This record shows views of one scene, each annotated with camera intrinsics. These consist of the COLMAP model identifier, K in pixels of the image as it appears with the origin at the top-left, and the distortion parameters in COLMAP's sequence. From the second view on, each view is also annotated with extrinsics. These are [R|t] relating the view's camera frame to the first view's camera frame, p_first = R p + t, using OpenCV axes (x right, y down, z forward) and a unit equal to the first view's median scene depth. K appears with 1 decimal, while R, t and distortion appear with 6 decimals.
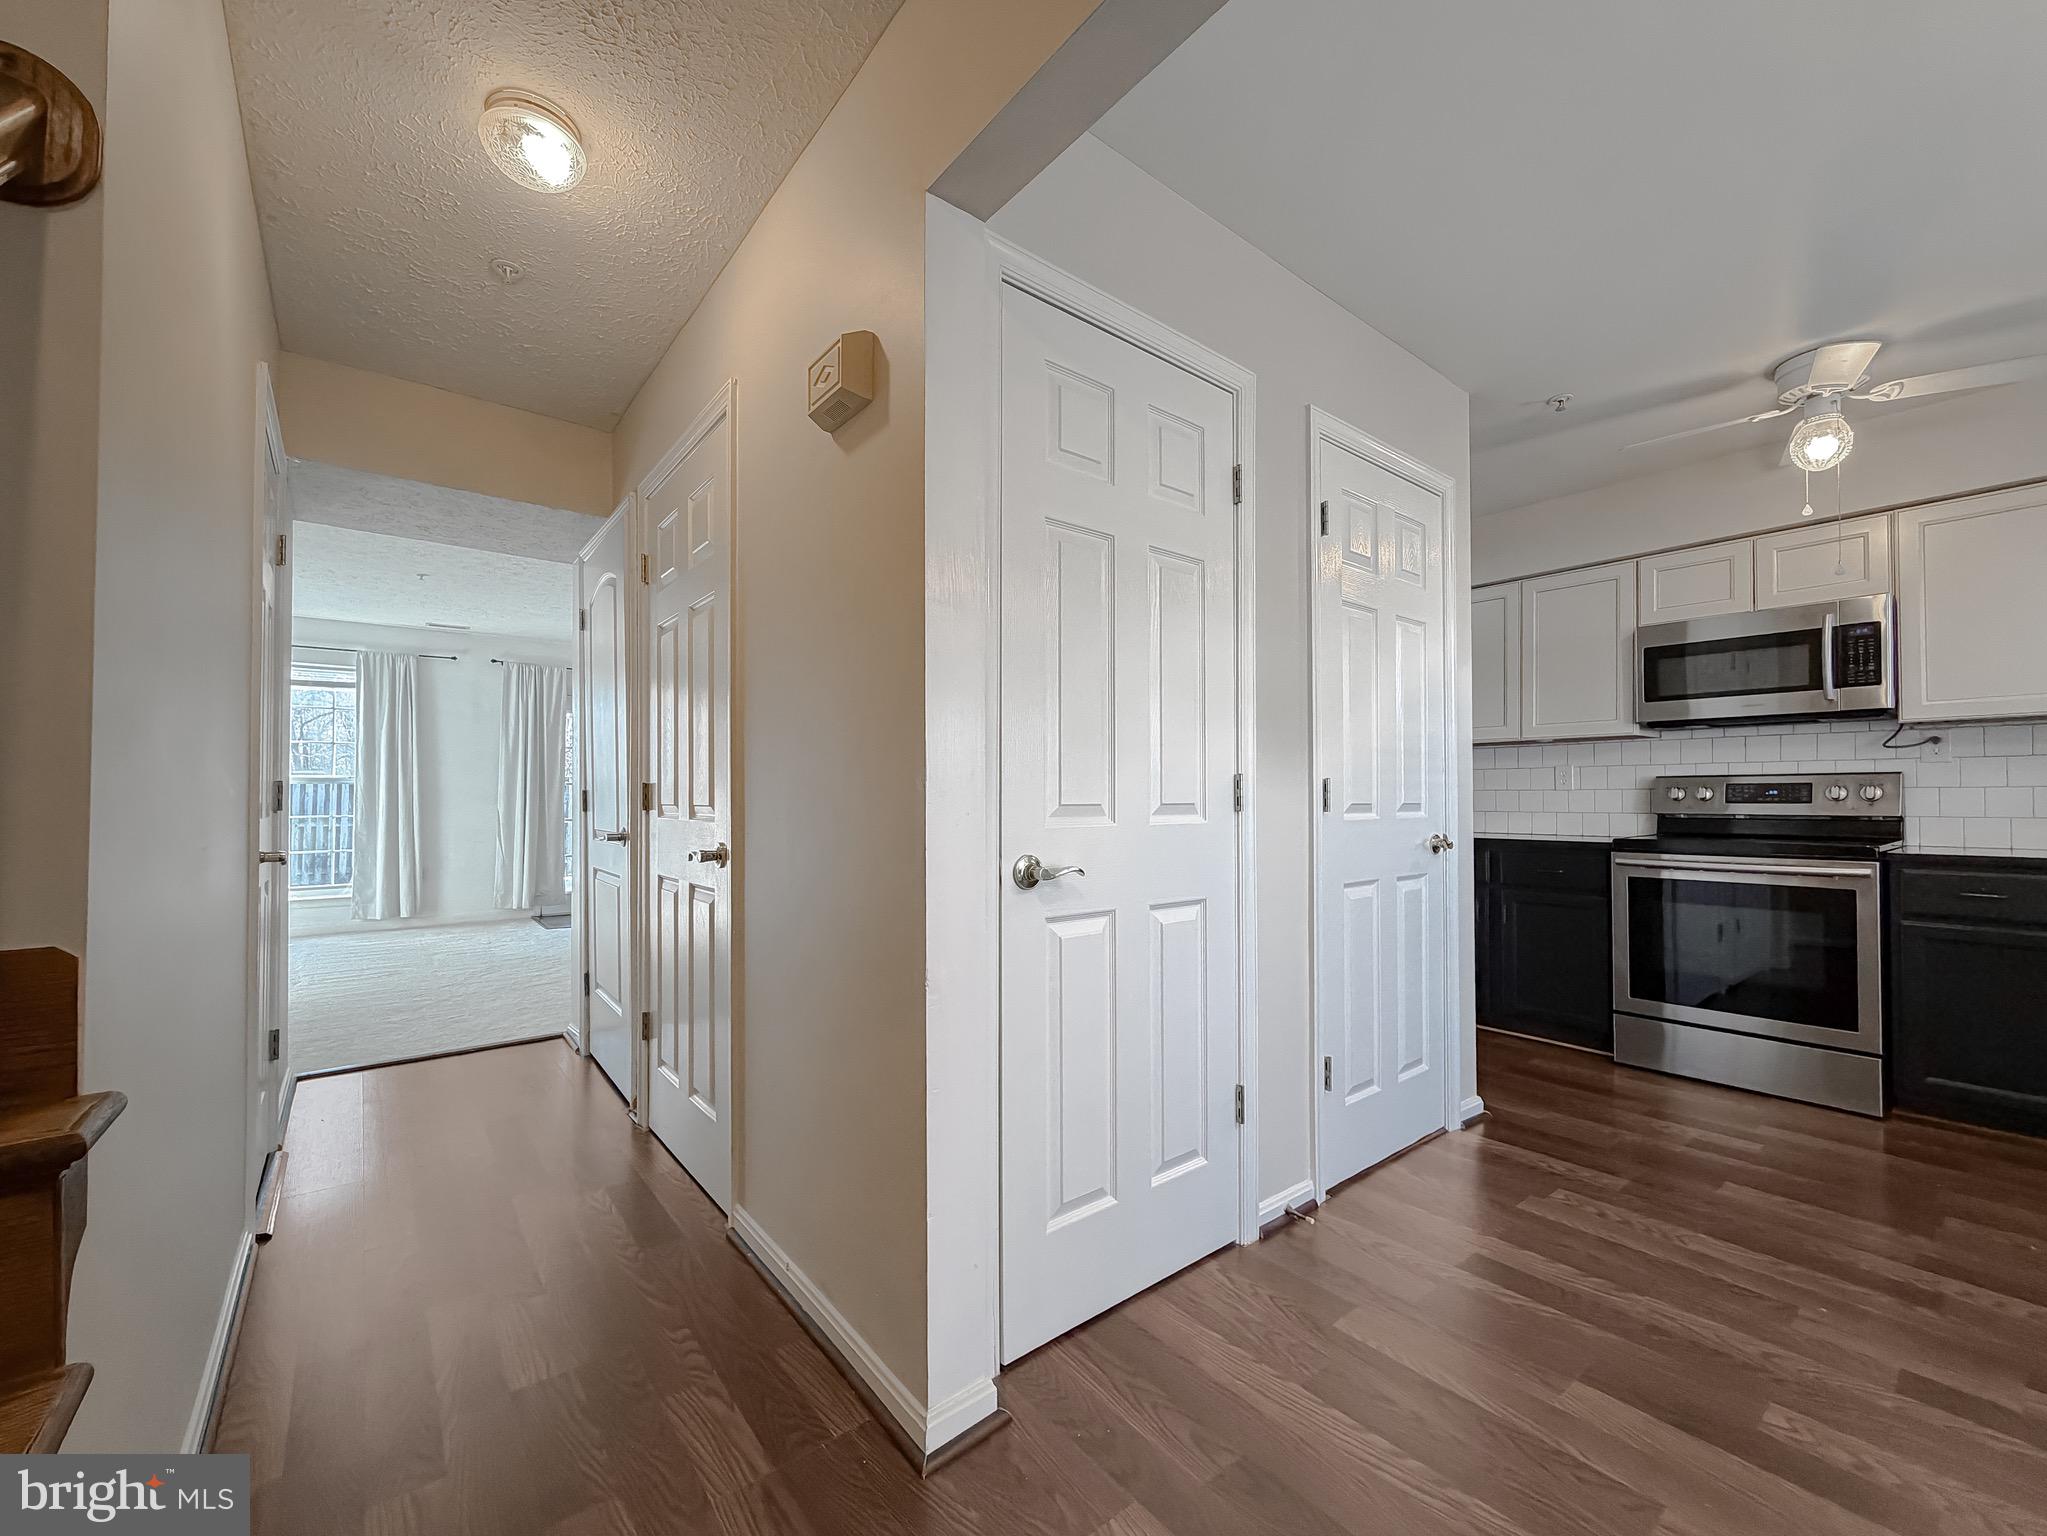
lens RADIAL K [[846.3, 0, 1011.2], [0, 846.3, 787.0], [0, 0, 1]] dist [0.003649, 0.000168]
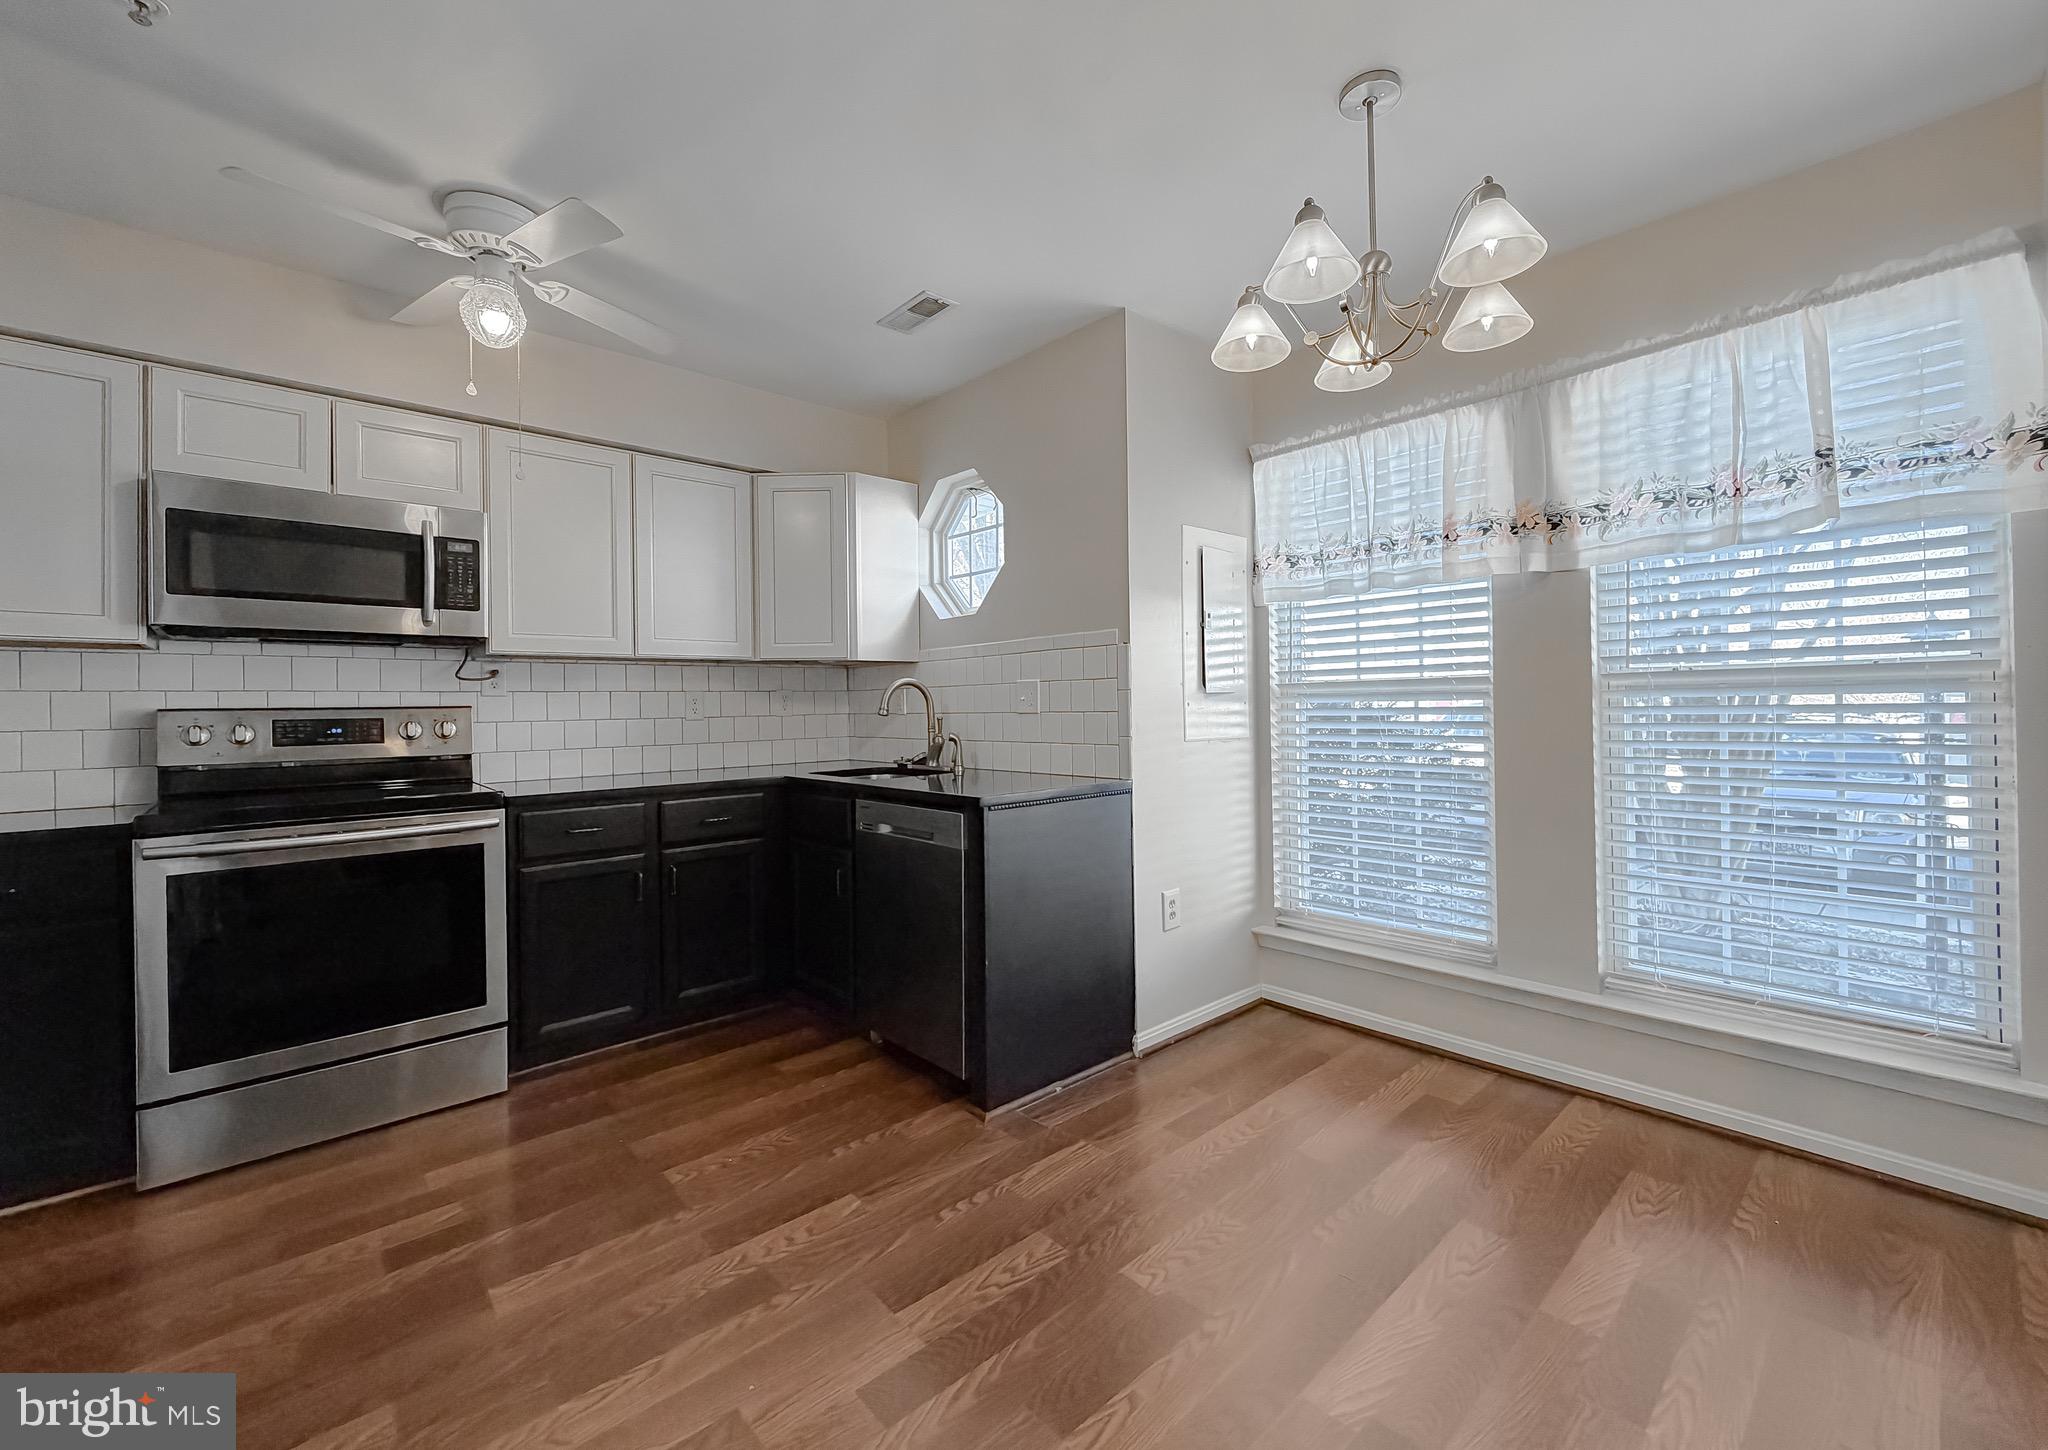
lens RADIAL K [[838.1, 0, 1048.7], [0, 838.1, 704.3], [0, 0, 1]] dist [0.004160, 0.000929]
pose [[-0.076805, 0.000450, 0.997046, 0.085122], [0.000157, 1.000000, -0.000439, -0.021332], [-0.997046, 0.000122, -0.076805, 0.487338]]
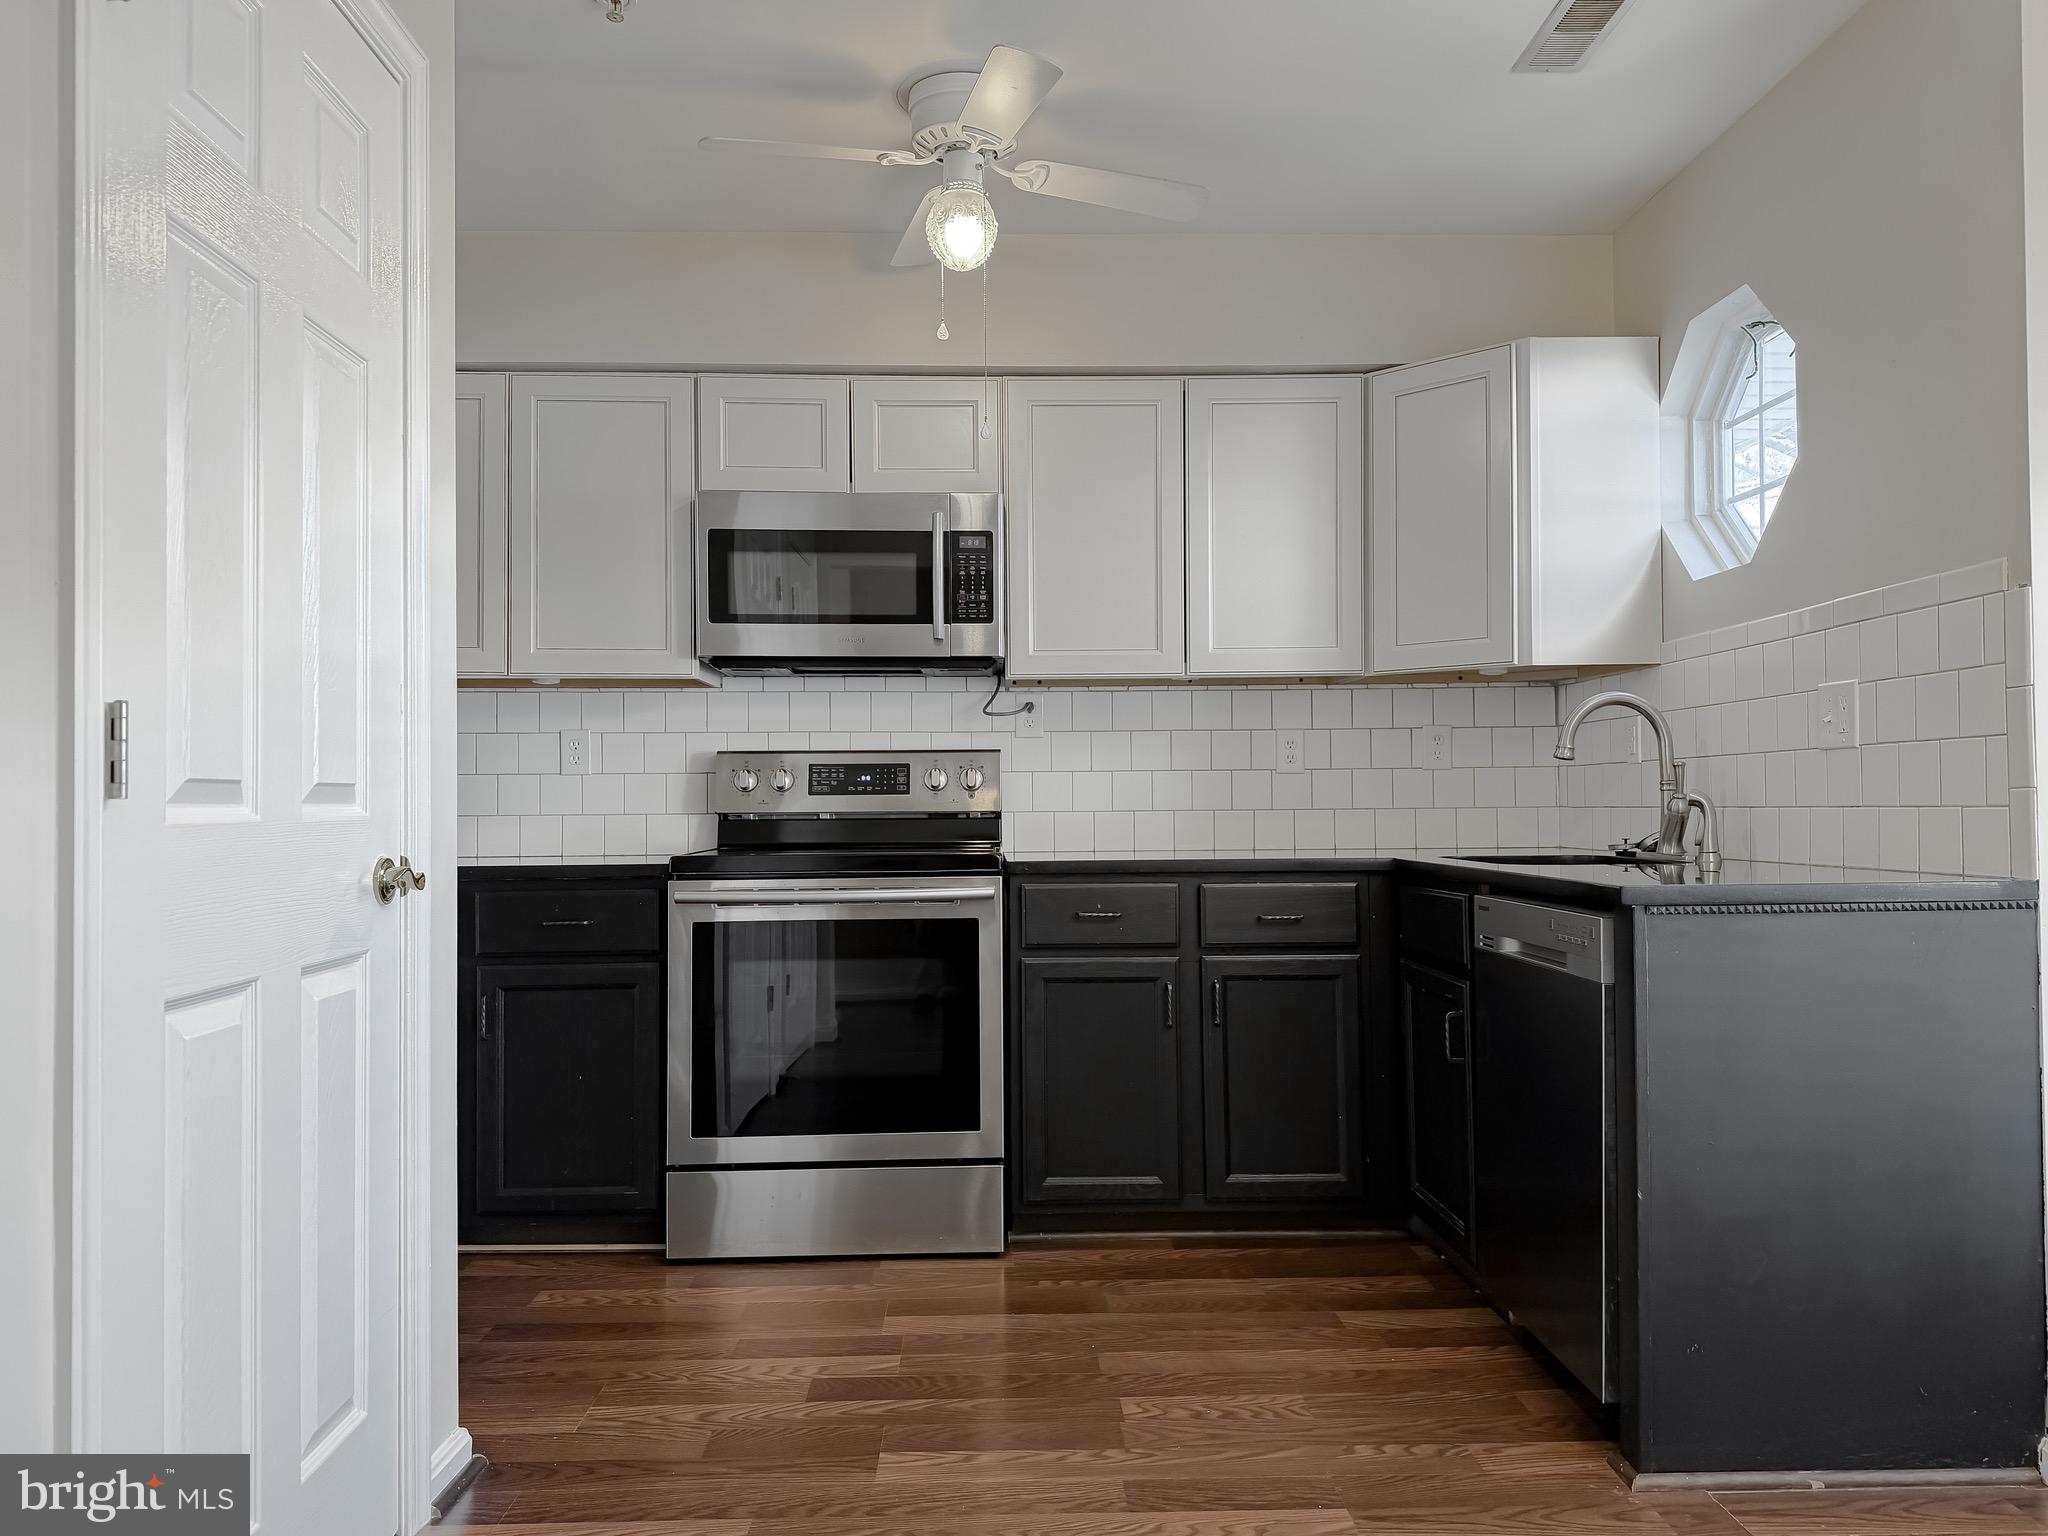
lens RADIAL K [[1464.6, 0, 1036.3], [0, 1464.6, 773.9], [0, 0, 1]] dist [0.068372, -0.058145]
pose [[0.594929, 0.011990, 0.803689, 0.087180], [-0.002663, 0.999913, -0.012946, 0.021136], [-0.803774, 0.005562, 0.594909, 0.272855]]
